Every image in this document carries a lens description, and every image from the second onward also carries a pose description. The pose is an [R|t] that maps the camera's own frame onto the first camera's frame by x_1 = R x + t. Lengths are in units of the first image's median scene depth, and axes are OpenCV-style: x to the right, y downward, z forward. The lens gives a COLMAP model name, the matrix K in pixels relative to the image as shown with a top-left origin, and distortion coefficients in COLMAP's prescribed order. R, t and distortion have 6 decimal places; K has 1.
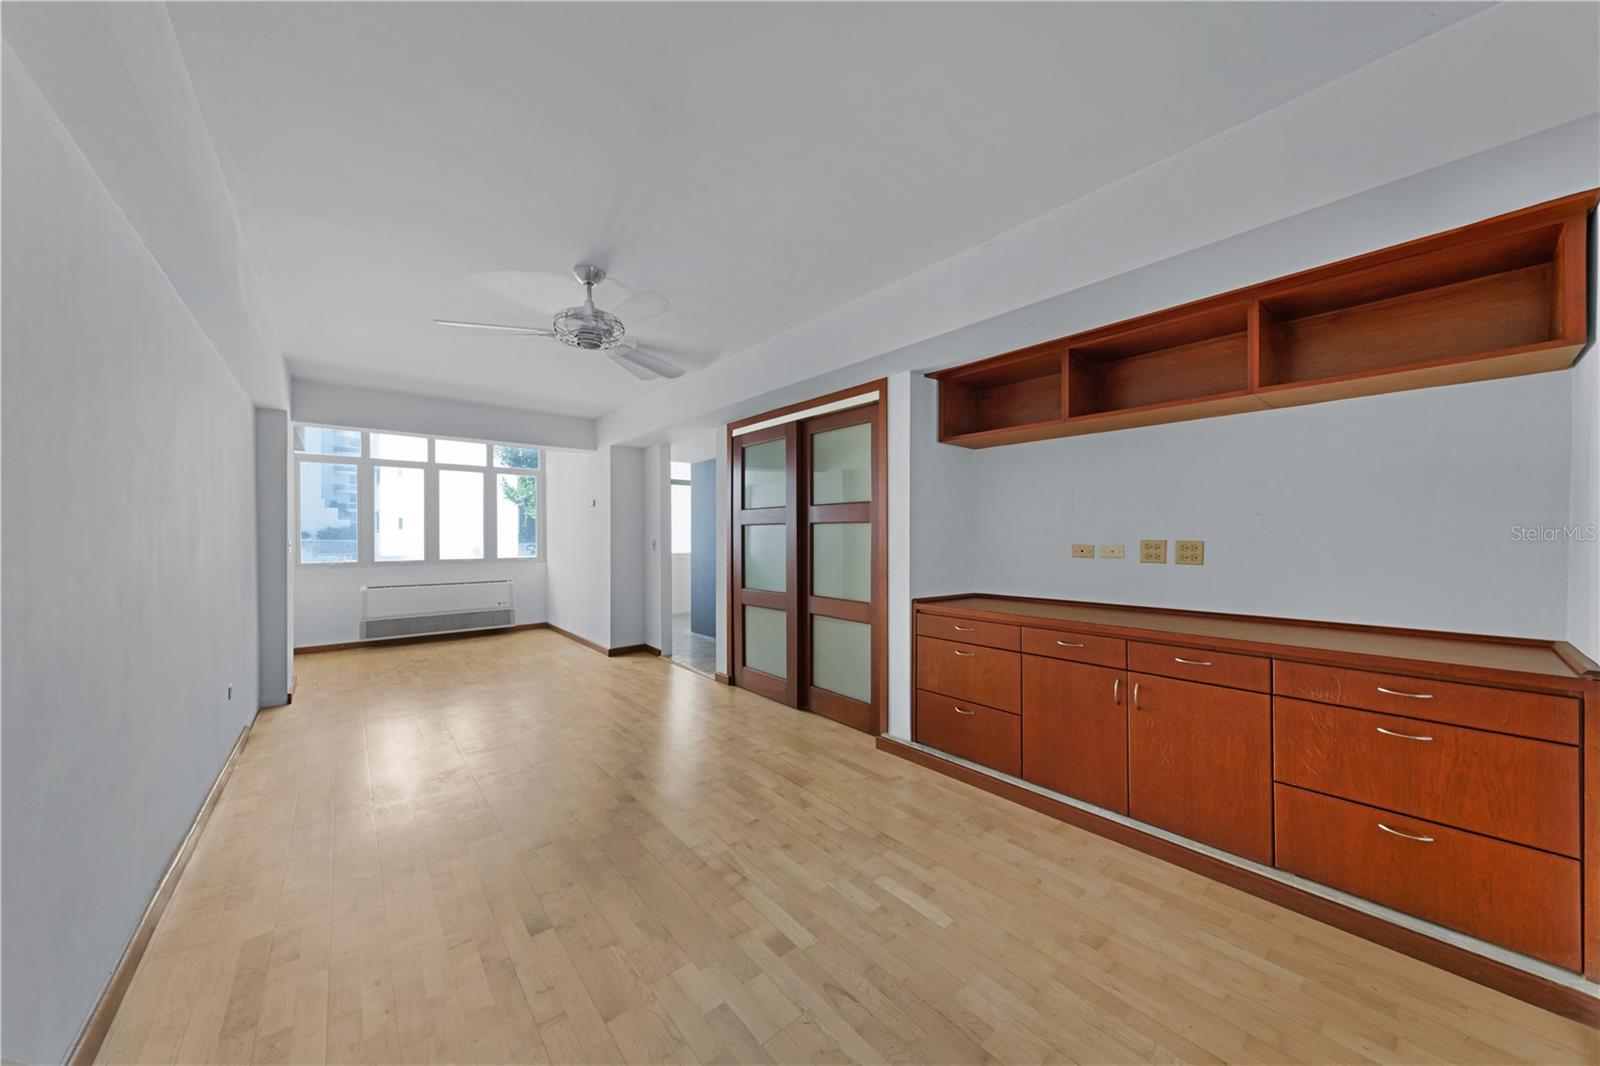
lens RADIAL K [[544.5, 0, 807.5], [0, 544.5, 532.0], [0, 0, 1]] dist [0.002750, 0.000082]
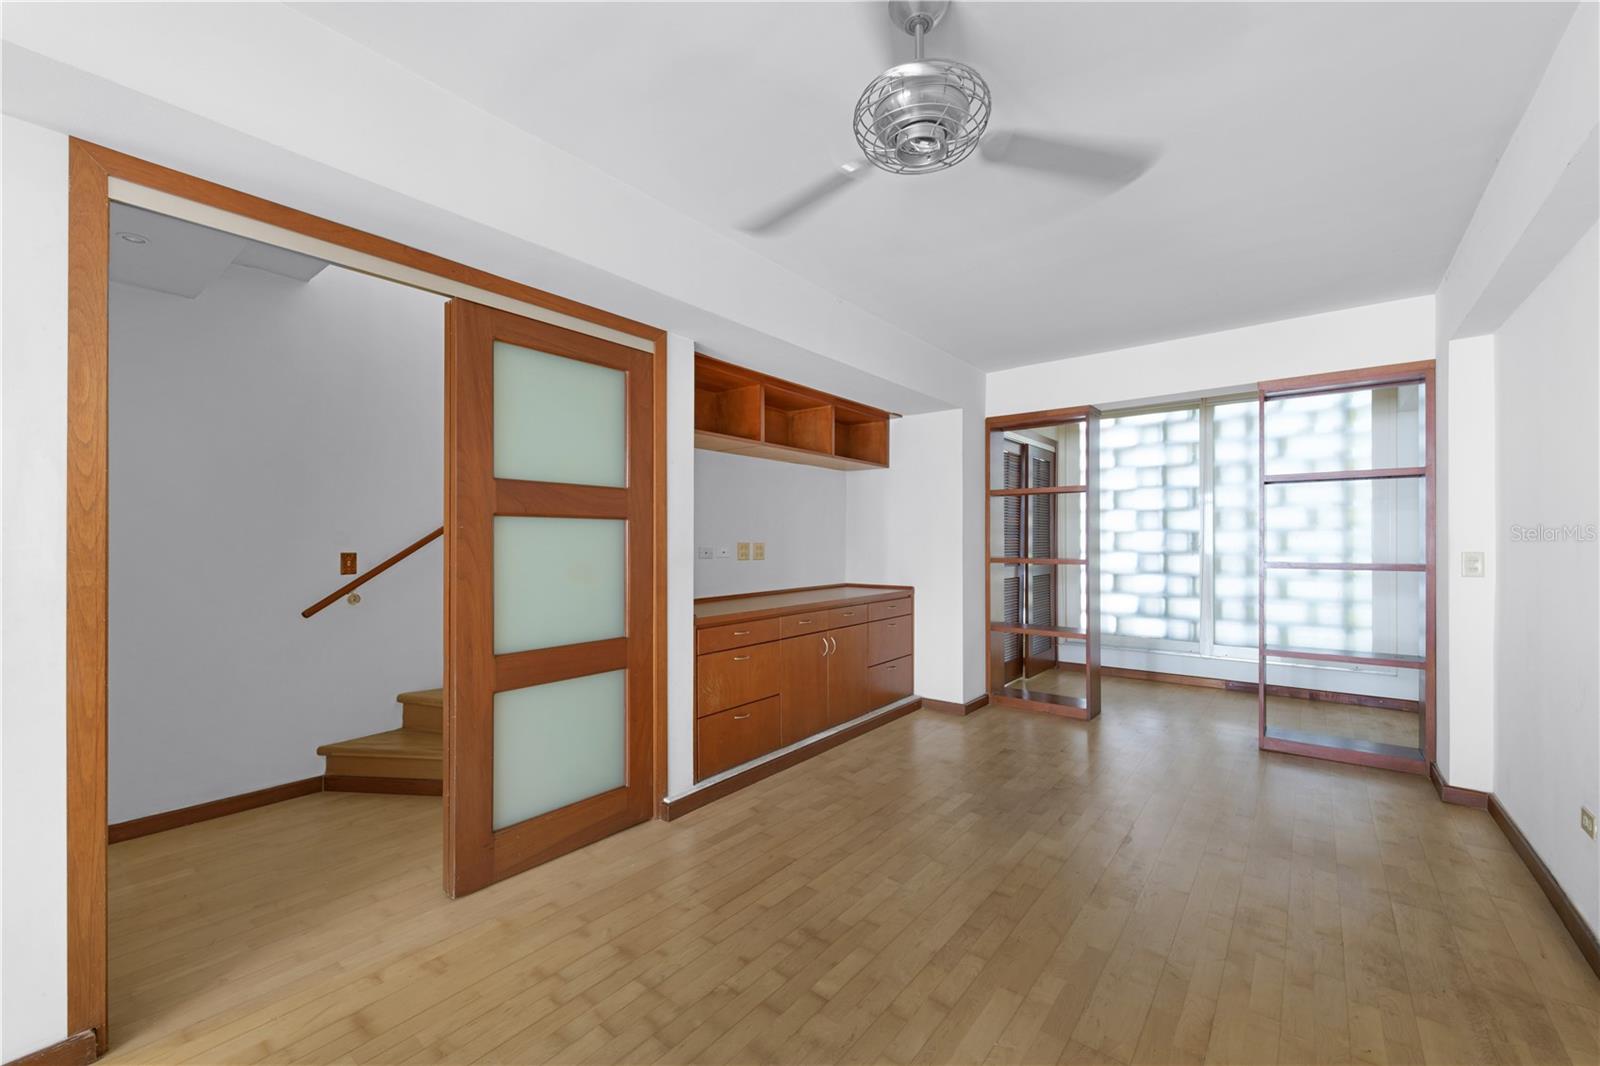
lens RADIAL K [[626.8, 0, 797.8], [0, 626.8, 542.2], [0, 0, 1]] dist [-0.000595, 0.000014]
pose [[-0.181066, 0.005111, 0.983458, -0.894663], [0.003430, 0.999984, -0.004566, 0.020601], [-0.983465, 0.002546, -0.181080, 1.166280]]
